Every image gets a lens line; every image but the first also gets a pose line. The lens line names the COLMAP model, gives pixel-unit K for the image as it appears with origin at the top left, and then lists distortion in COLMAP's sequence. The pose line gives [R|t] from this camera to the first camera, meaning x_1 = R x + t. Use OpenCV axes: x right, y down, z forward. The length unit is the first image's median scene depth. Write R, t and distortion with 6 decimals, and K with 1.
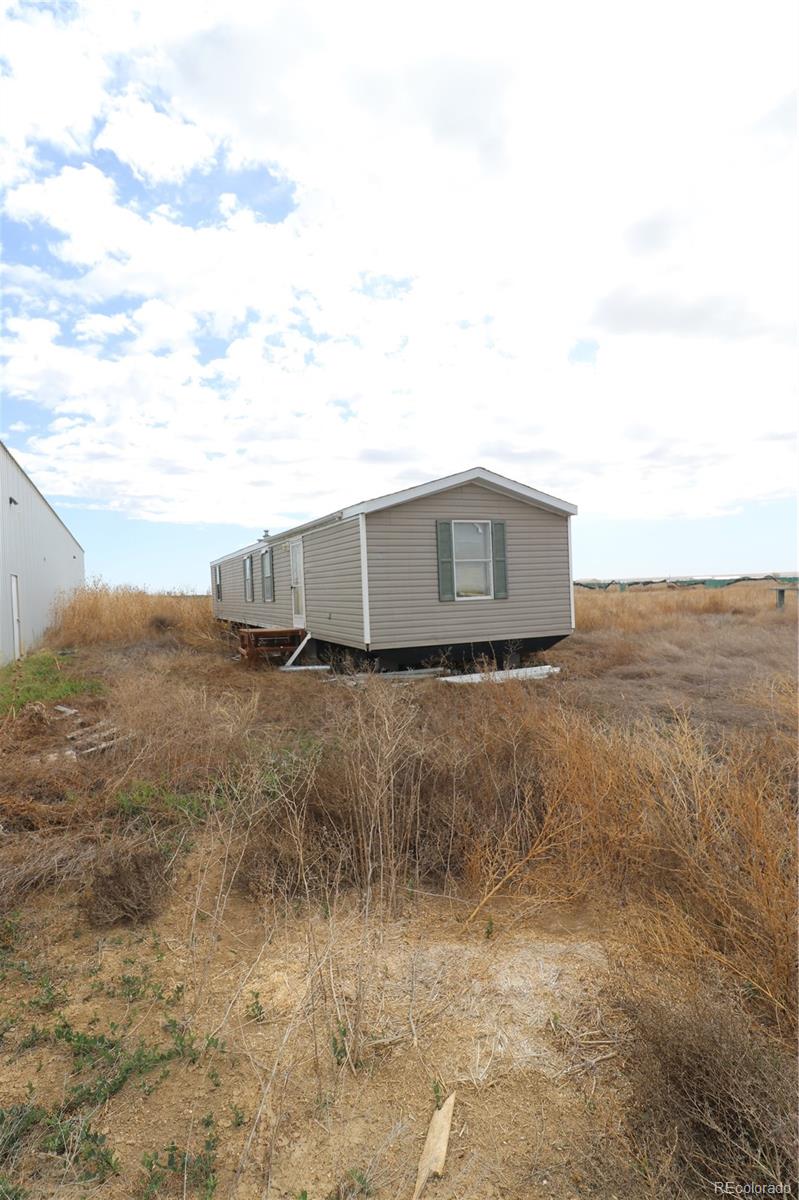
lens RADIAL K [[640.5, 0, 401.8], [0, 640.5, 609.3], [0, 0, 1]] dist [0.021812, 0.000293]
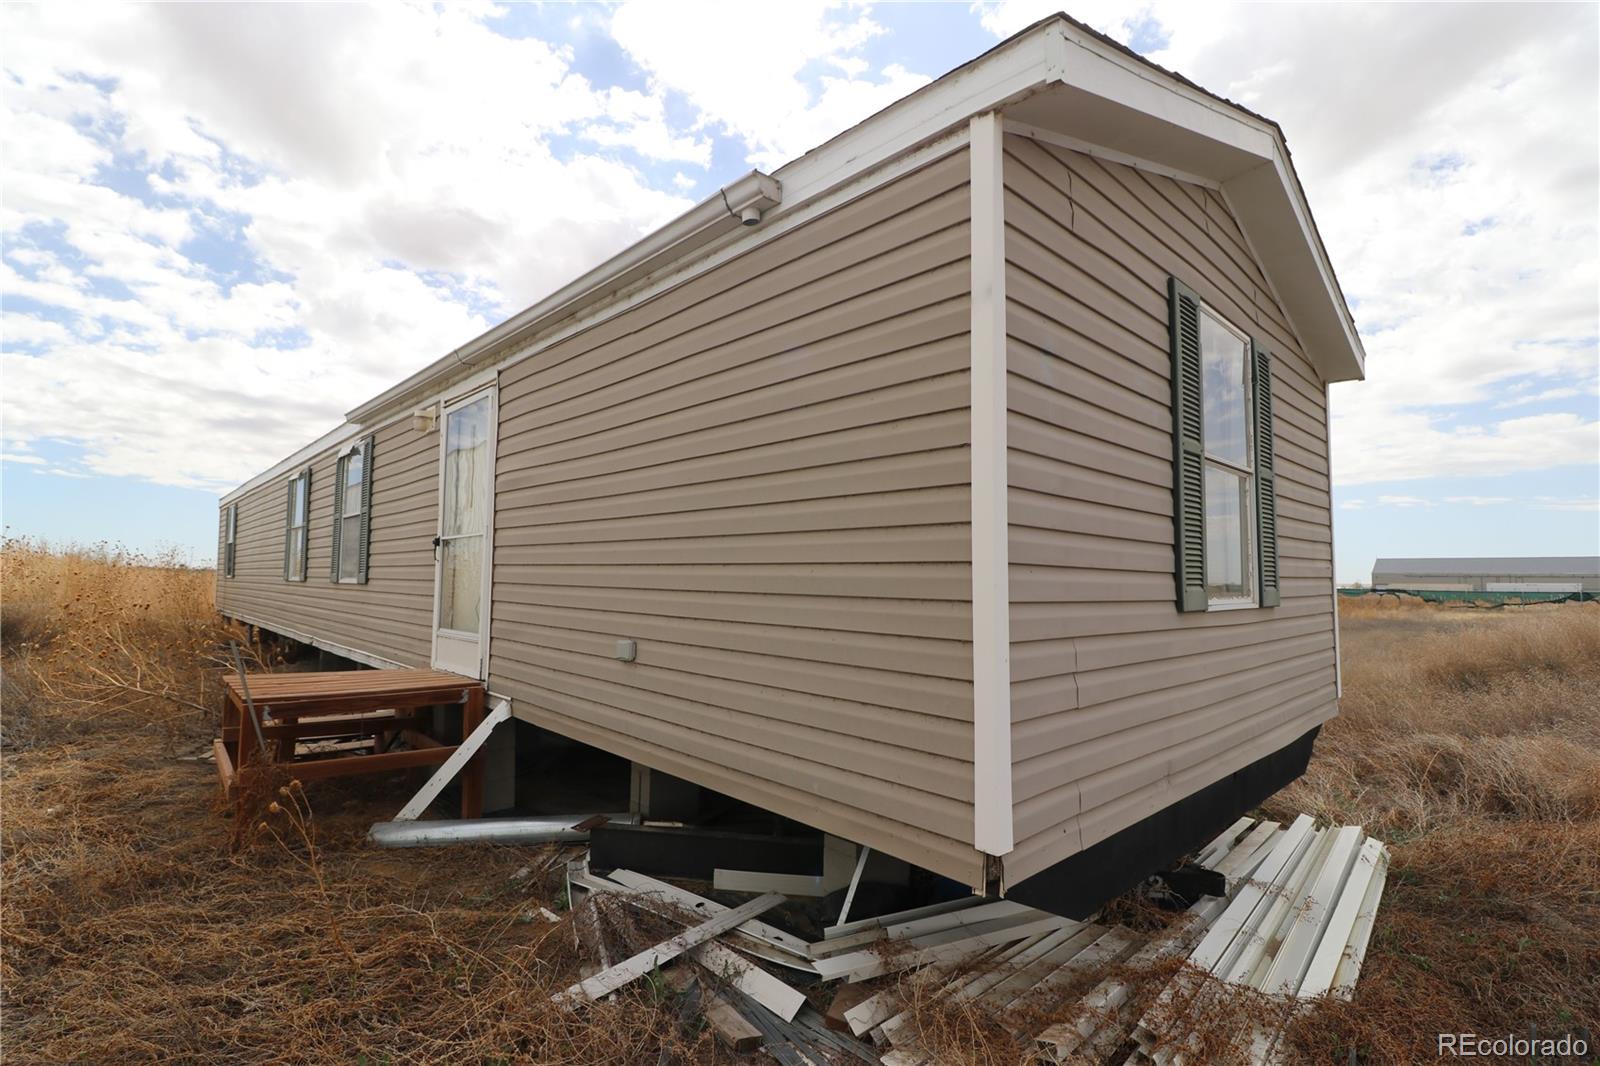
lens RADIAL K [[745.7, 0, 798.8], [0, 745.7, 519.6], [0, 0, 1]] dist [0.004950, -0.014081]
pose [[0.942478, 0.059956, 0.328846, -0.106484], [-0.023271, 0.993164, -0.114382, -0.006405], [-0.333456, 0.100150, 0.937431, 0.505293]]
